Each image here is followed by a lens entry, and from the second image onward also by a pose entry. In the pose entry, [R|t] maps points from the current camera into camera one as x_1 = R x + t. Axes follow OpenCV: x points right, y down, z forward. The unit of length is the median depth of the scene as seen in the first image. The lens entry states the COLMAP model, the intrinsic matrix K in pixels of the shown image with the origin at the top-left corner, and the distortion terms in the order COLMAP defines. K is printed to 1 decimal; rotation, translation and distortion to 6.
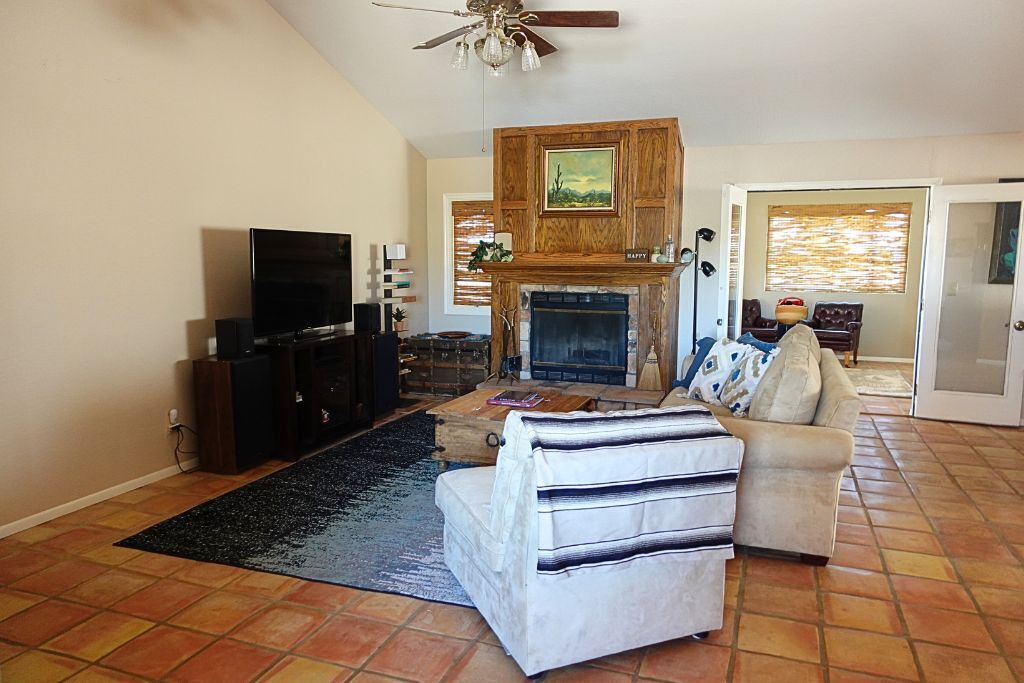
lens RADIAL K [[708.8, 0, 509.0], [0, 708.8, 339.4], [0, 0, 1]] dist [0.000958, -0.000351]
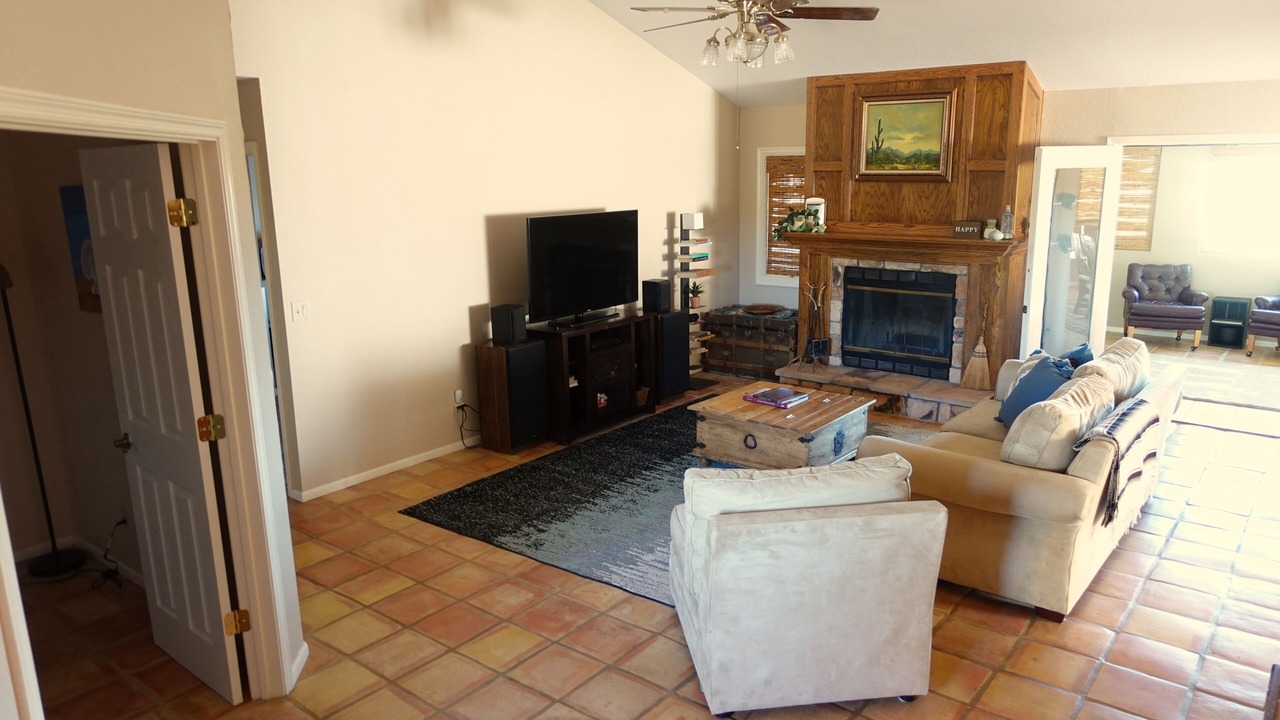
lens RADIAL K [[886.7, 0, 641.0], [0, 886.7, 364.2], [0, 0, 1]] dist [-0.000526, 0.007533]
pose [[0.950973, 0.052607, -0.304767, 0.185605], [-0.020017, 0.993830, 0.109091, -0.086876], [0.308626, -0.097642, 0.946159, -0.170682]]
